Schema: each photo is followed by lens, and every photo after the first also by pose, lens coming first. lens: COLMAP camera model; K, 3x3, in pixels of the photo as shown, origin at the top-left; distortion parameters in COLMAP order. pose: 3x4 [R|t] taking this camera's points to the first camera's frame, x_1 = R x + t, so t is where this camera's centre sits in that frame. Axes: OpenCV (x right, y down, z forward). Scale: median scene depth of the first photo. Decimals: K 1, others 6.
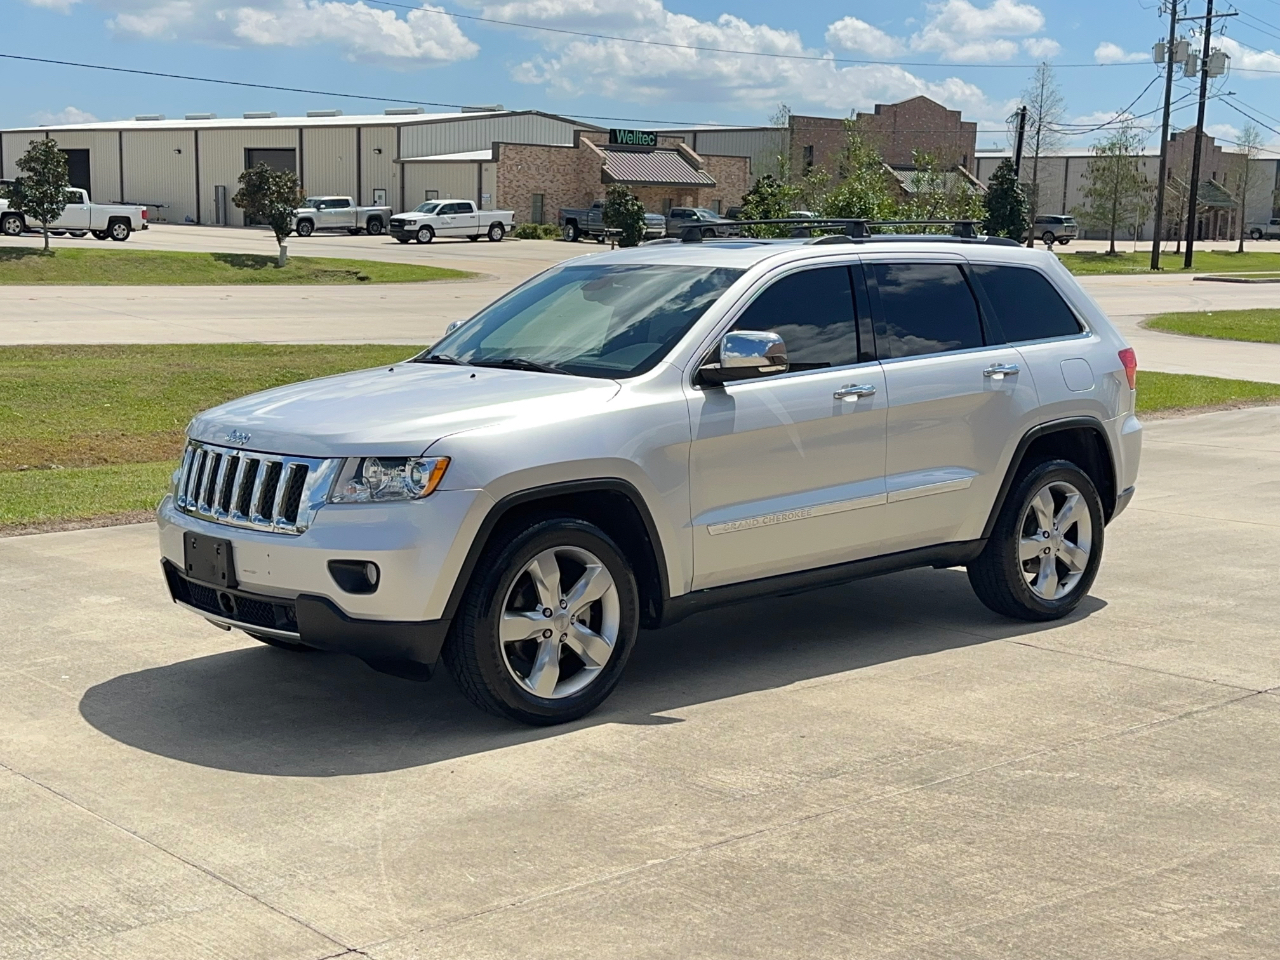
lens RADIAL K [[1767.4, 0, 635.7], [0, 1767.4, 486.0], [0, 0, 1]] dist [0.190994, -0.383685]
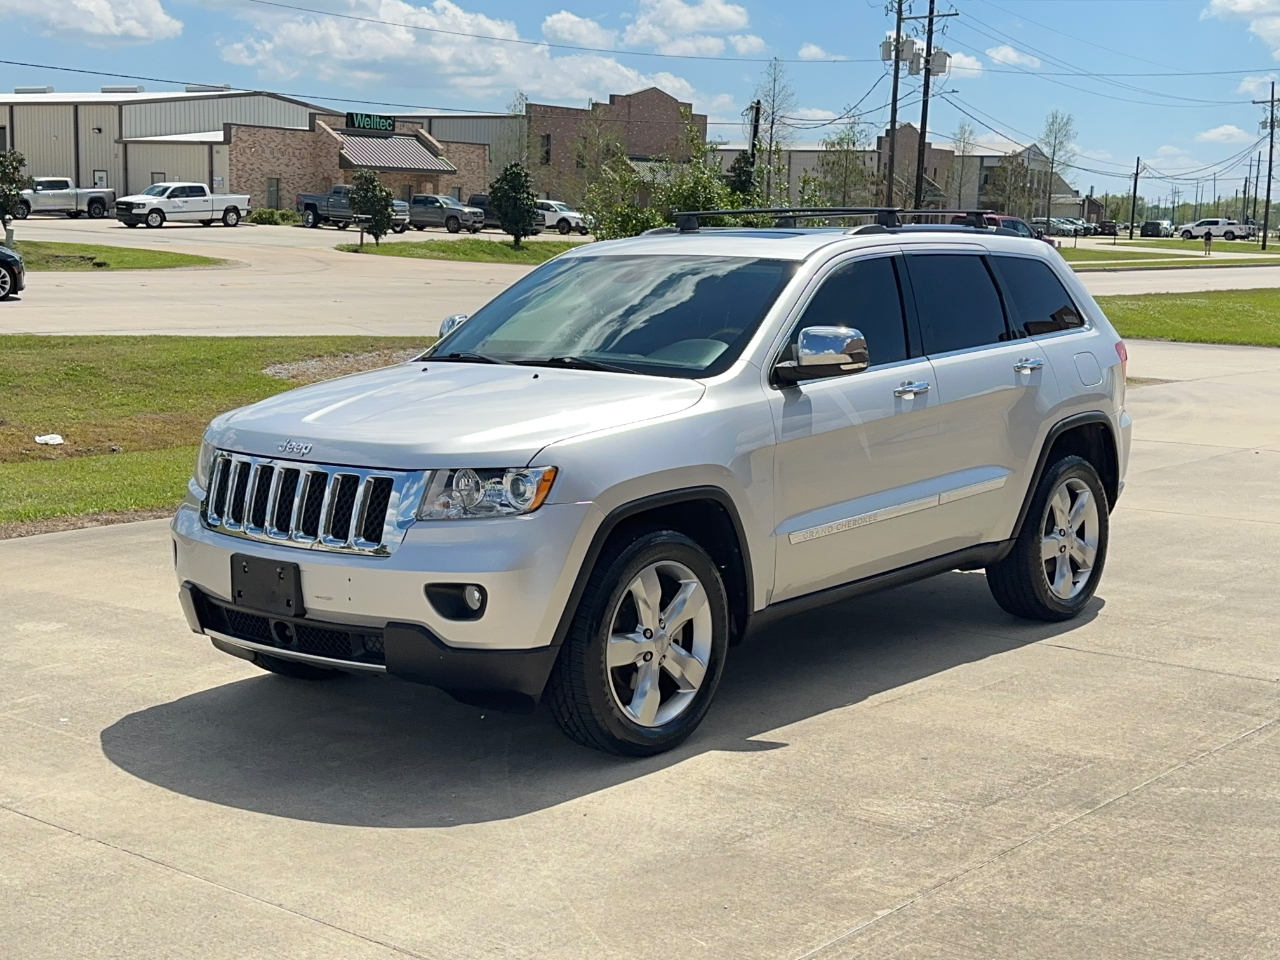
lens RADIAL K [[1767.4, 0, 635.7], [0, 1767.4, 486.0], [0, 0, 1]] dist [0.190994, -0.383685]
pose [[0.987794, -0.017081, 0.154828, -0.147114], [0.016088, 0.999841, 0.007667, -0.009300], [-0.154935, -0.005083, 0.987912, 0.068536]]
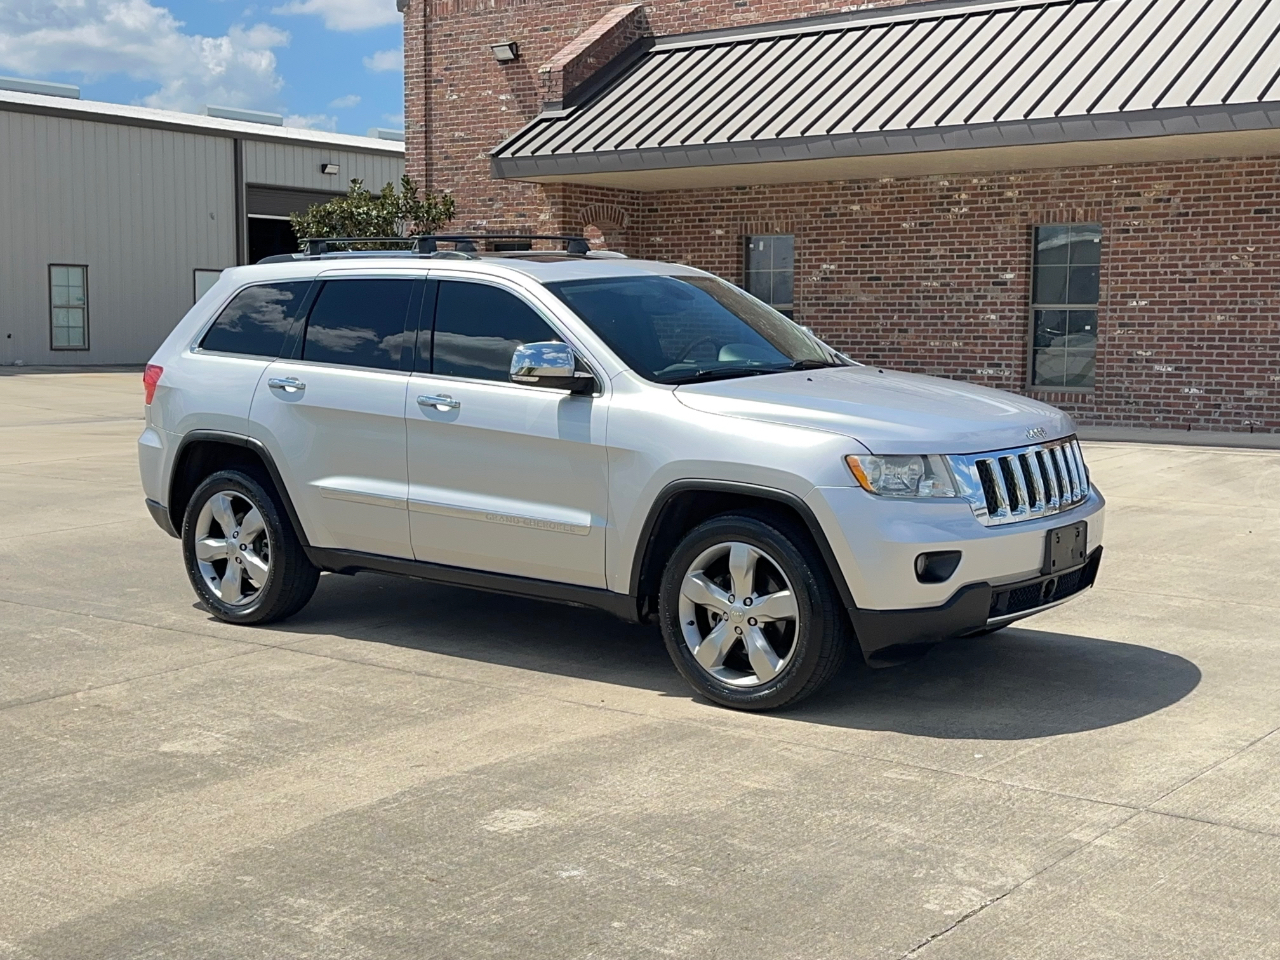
lens RADIAL K [[1741.3, 0, 642.0], [0, 1741.3, 472.8], [0, 0, 1]] dist [0.183973, -0.397012]
pose [[-0.162207, -0.118315, 0.979638, -0.890029], [0.139215, 0.980112, 0.141423, -0.136642], [-0.976887, 0.159320, -0.142510, 1.003401]]
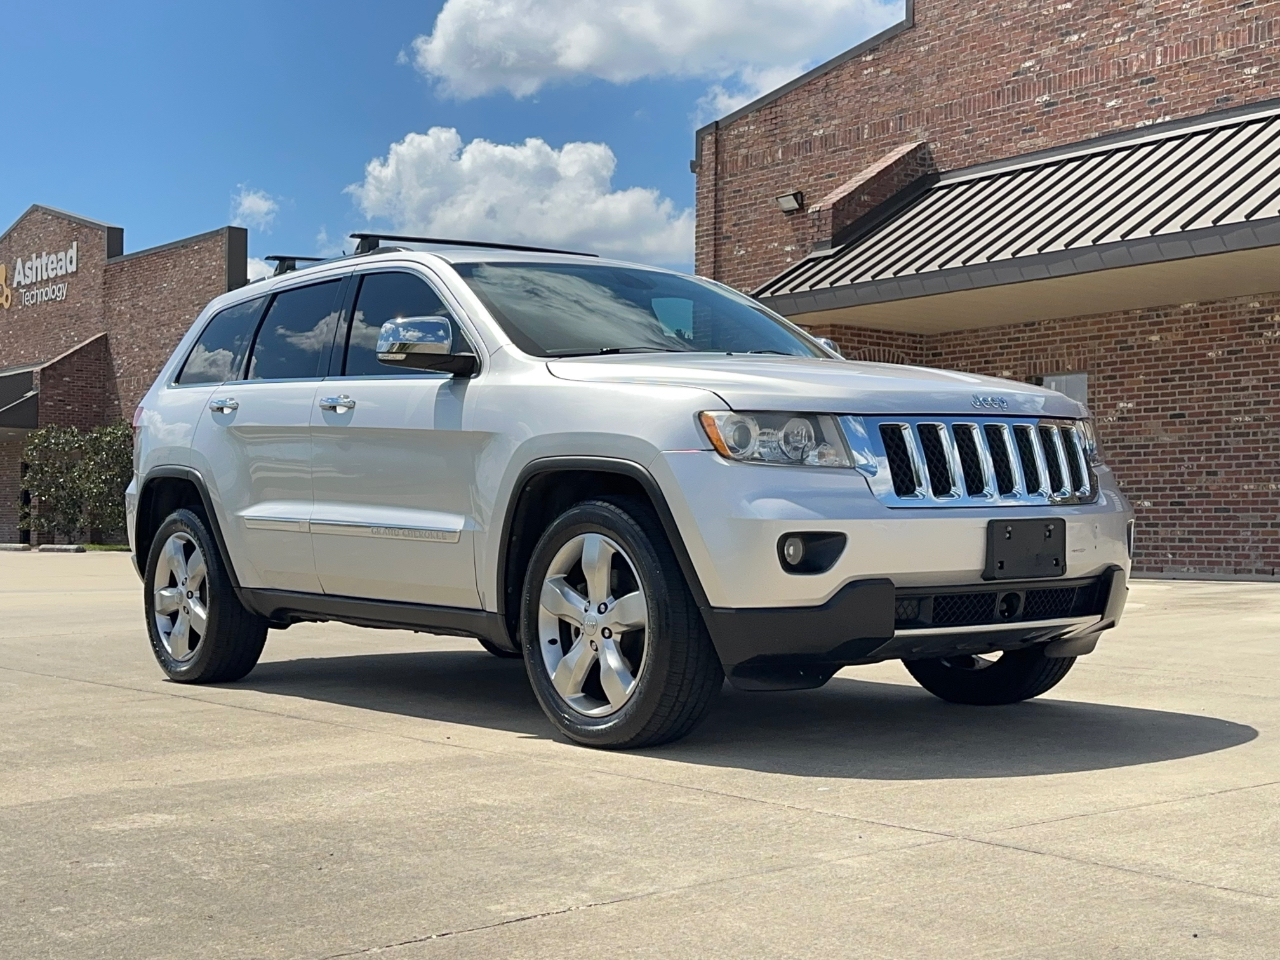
lens RADIAL K [[1766.5, 0, 635.4], [0, 1766.5, 477.6], [0, 0, 1]] dist [0.199468, -0.442913]
pose [[0.081873, 0.005059, 0.996630, -0.772055], [0.146603, 0.989048, -0.017064, -0.002913], [-0.985801, 0.147506, 0.080234, 0.795980]]
